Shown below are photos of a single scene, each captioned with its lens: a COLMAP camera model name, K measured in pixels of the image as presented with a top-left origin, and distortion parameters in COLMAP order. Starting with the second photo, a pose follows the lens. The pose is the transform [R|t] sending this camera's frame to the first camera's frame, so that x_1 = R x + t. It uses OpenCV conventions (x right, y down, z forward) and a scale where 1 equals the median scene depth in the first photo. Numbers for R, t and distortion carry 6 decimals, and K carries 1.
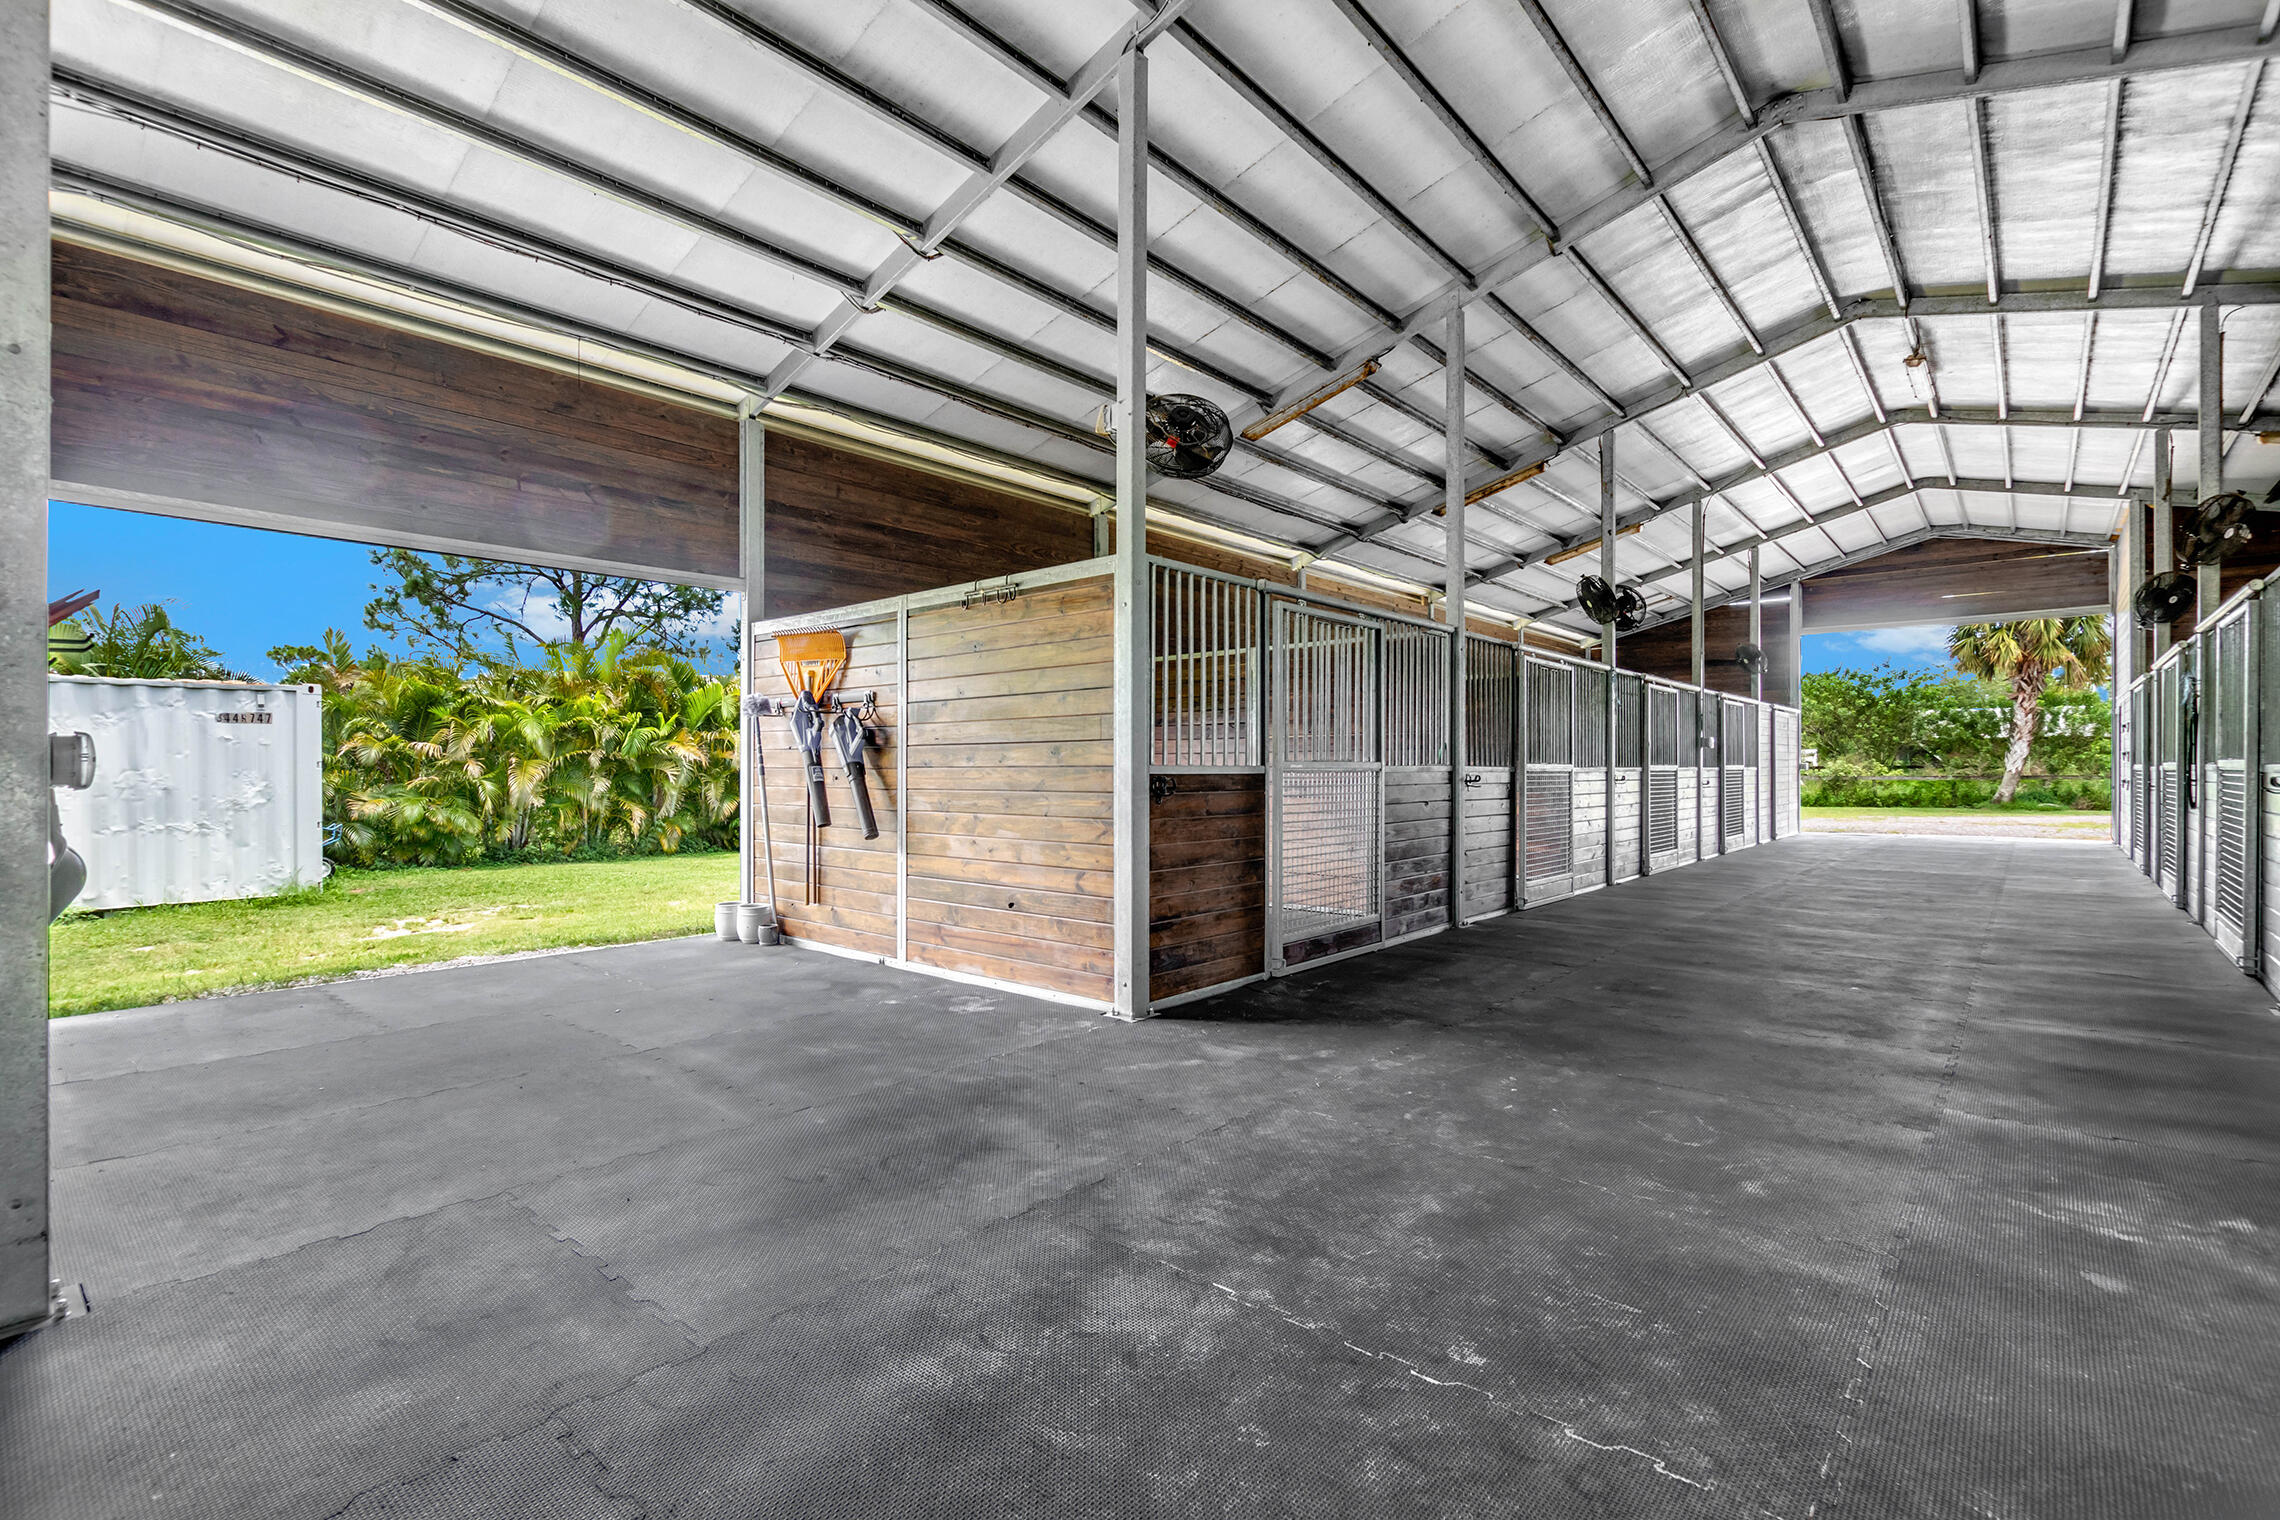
lens RADIAL K [[1028.6, 0, 1129.6], [0, 1028.6, 758.7], [0, 0, 1]] dist [-0.000220, 0.000157]
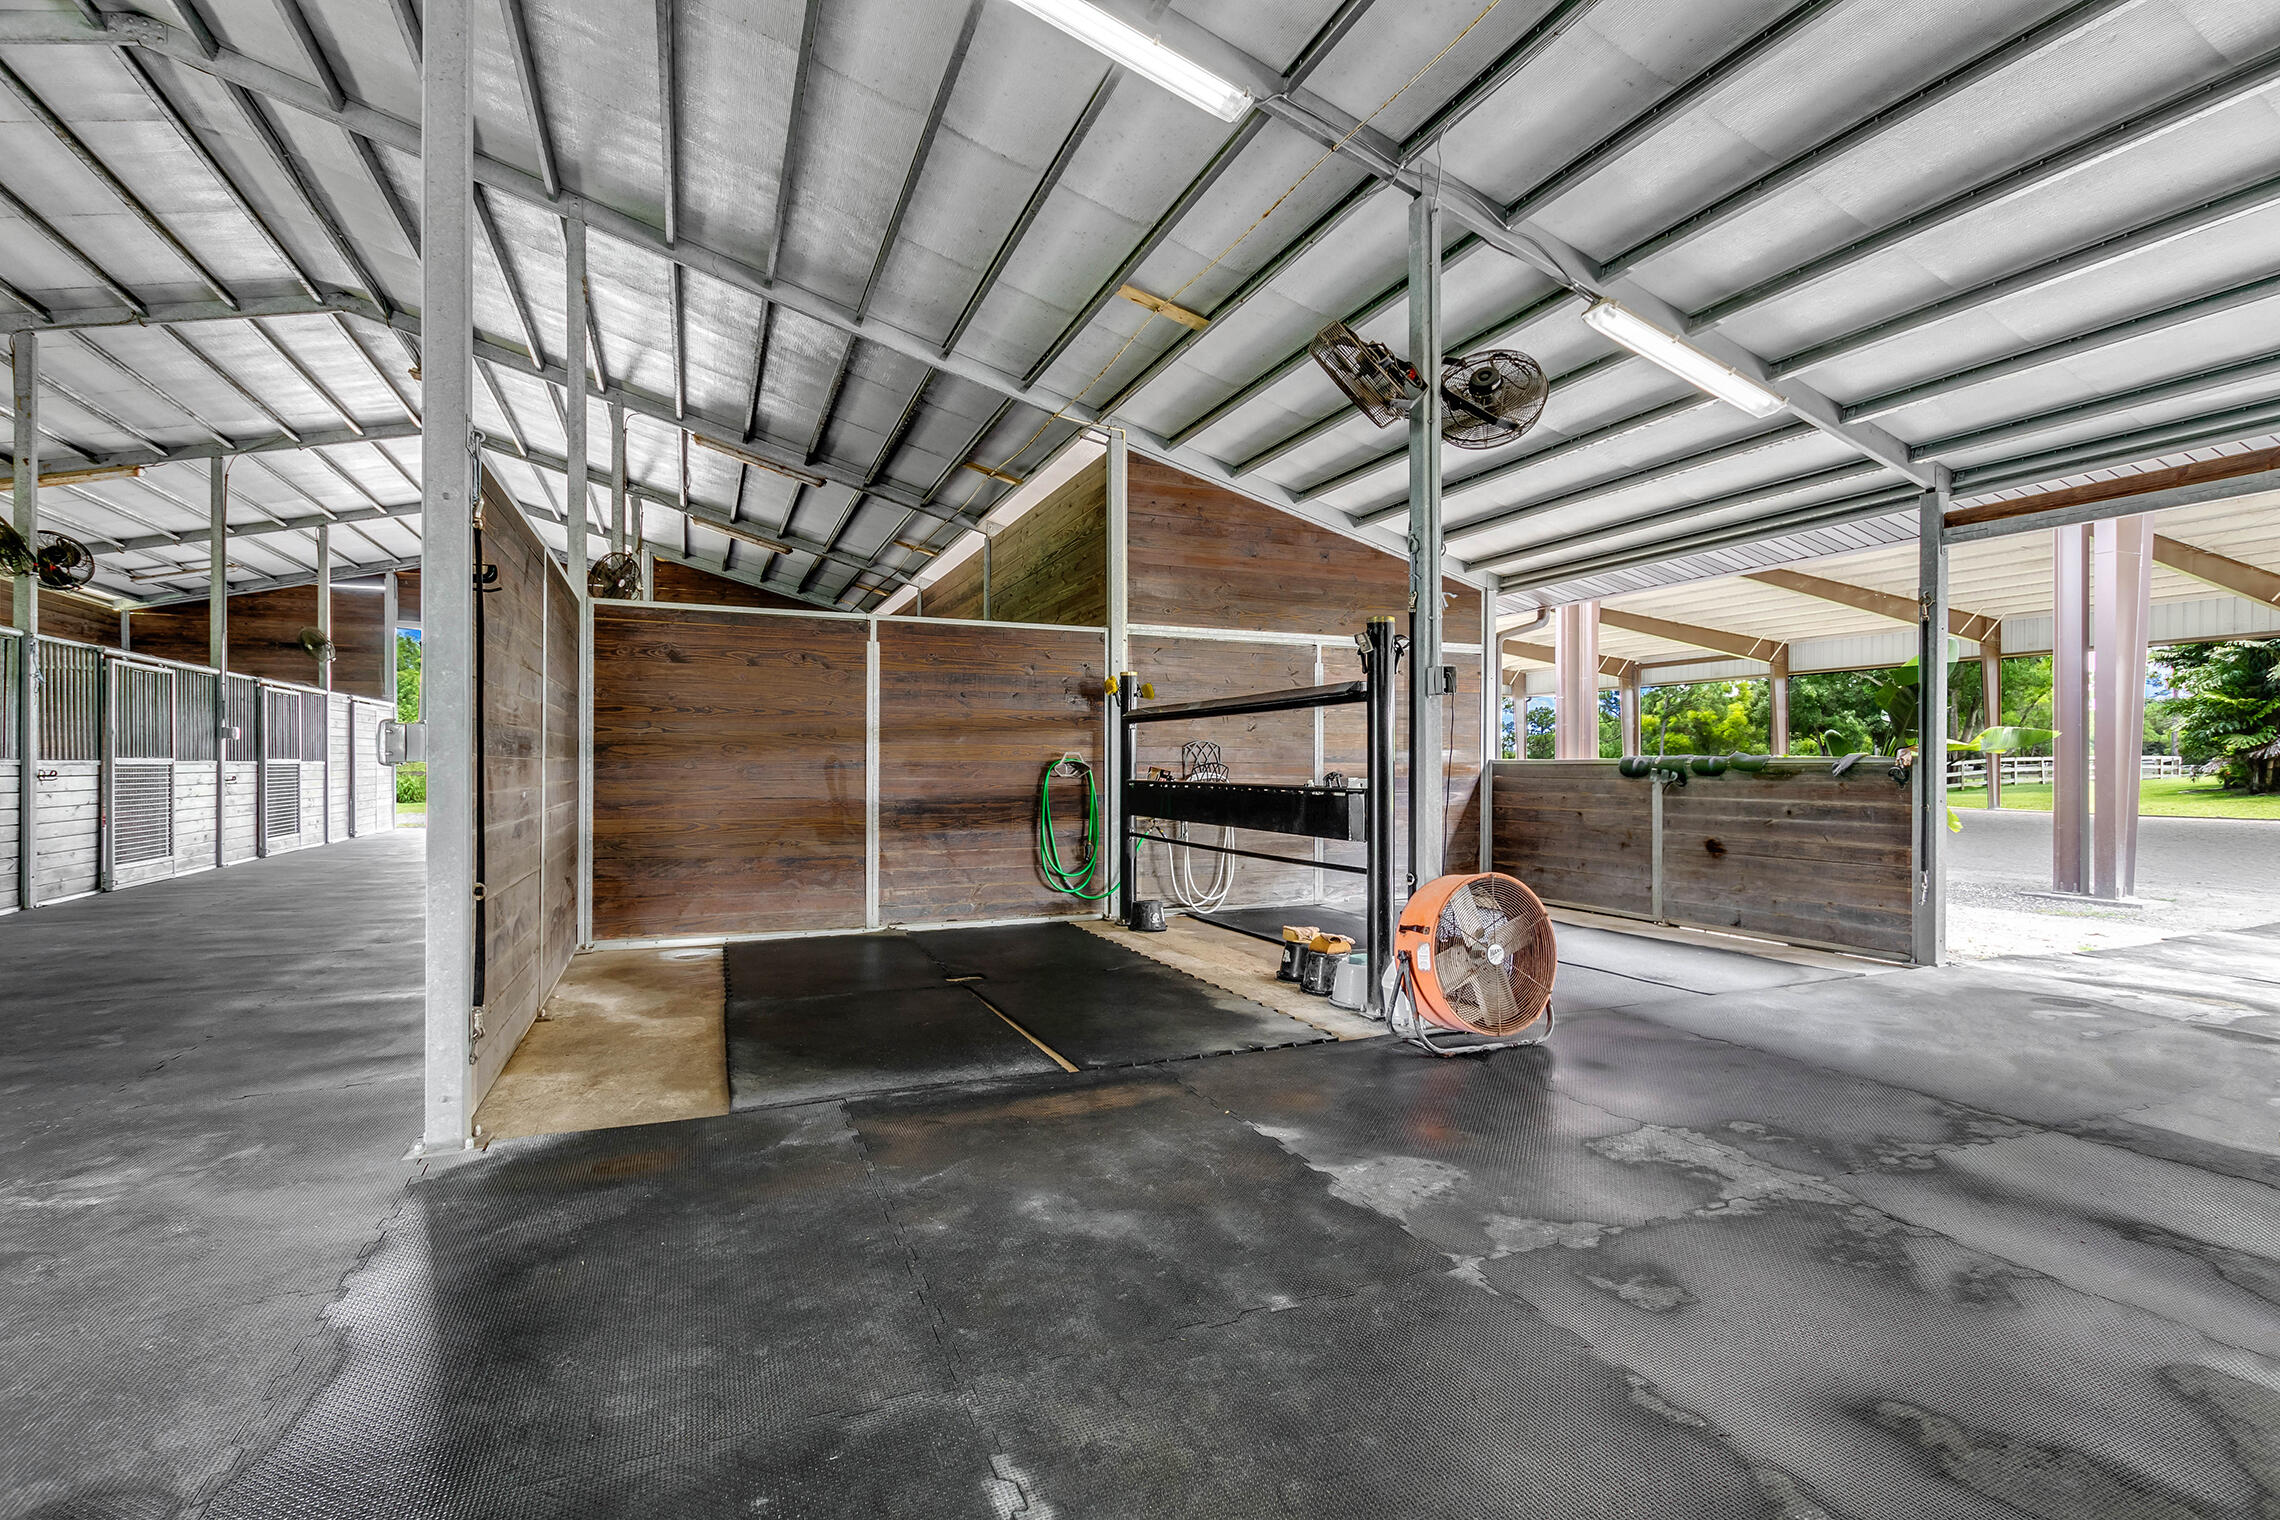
lens RADIAL K [[1028.6, 0, 1127.6], [0, 1028.6, 777.6], [0, 0, 1]] dist [-0.000220, 0.000157]
pose [[0.437620, -0.008253, 0.899122, 0.100936], [-0.012500, 0.999805, 0.015261, -0.000656], [-0.899073, -0.017918, 0.437432, -0.087454]]
